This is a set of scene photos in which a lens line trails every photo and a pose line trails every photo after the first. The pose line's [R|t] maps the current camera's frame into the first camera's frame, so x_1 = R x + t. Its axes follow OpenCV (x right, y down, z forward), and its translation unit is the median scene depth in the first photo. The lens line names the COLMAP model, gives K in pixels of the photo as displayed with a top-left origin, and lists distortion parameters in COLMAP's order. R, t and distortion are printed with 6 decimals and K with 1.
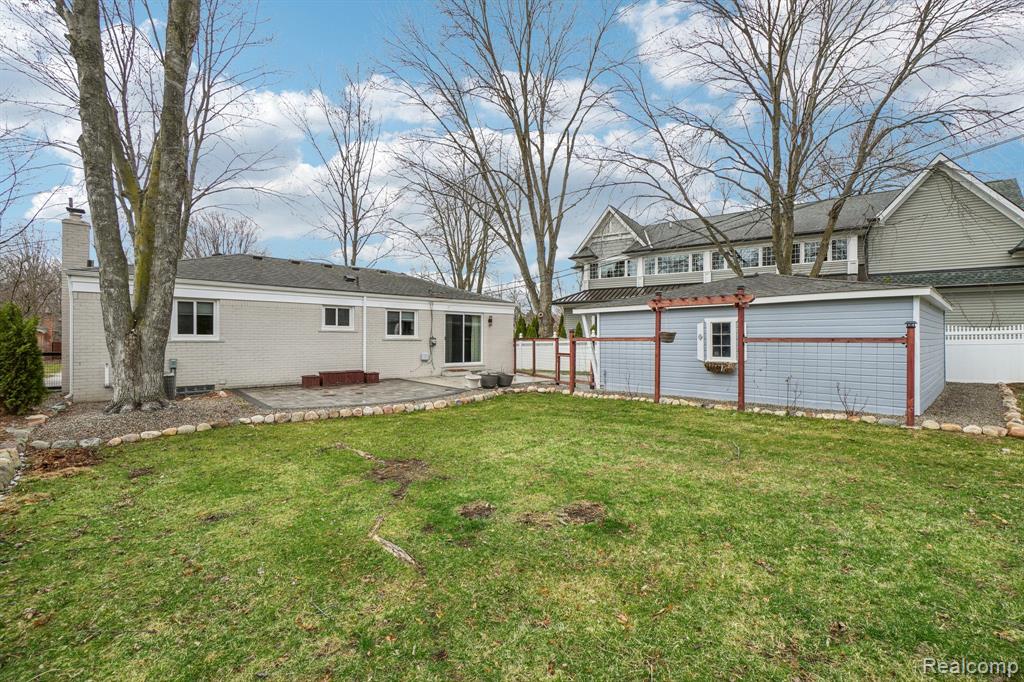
lens RADIAL K [[441.1, 0, 516.6], [0, 441.1, 332.8], [0, 0, 1]] dist [-0.002305, 0.000287]
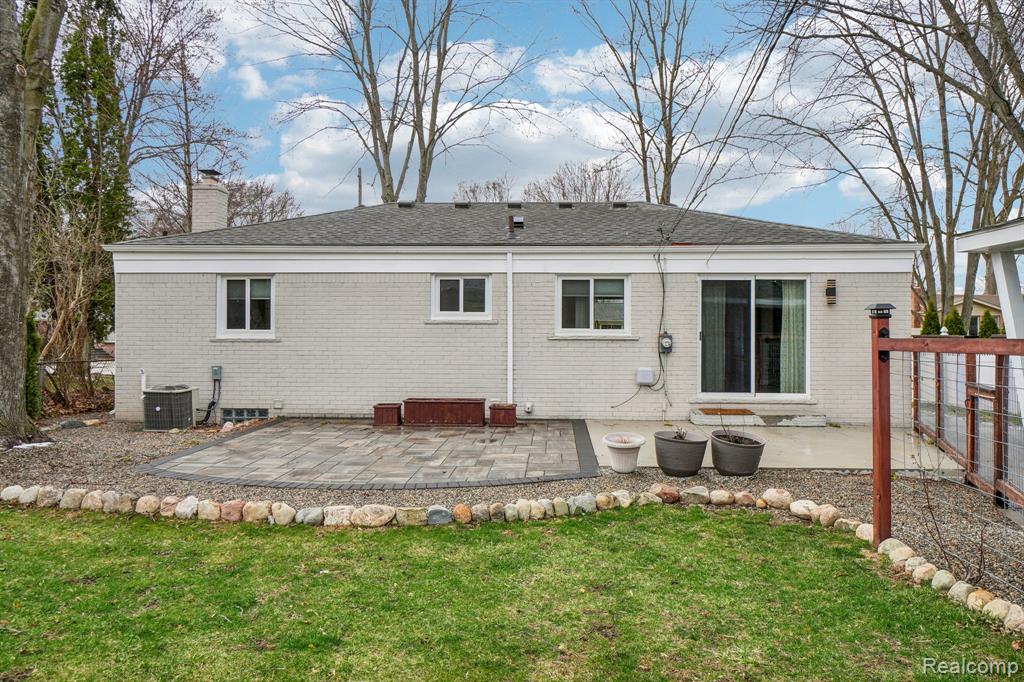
lens RADIAL K [[694.6, 0, 512.0], [0, 694.6, 341.0], [0, 0, 1]] dist [-0.002474, -0.001396]
pose [[0.715786, 0.009965, -0.698249, 0.215827], [0.008268, 0.999707, 0.022743, 0.000242], [0.698271, -0.022052, 0.715494, 0.433526]]
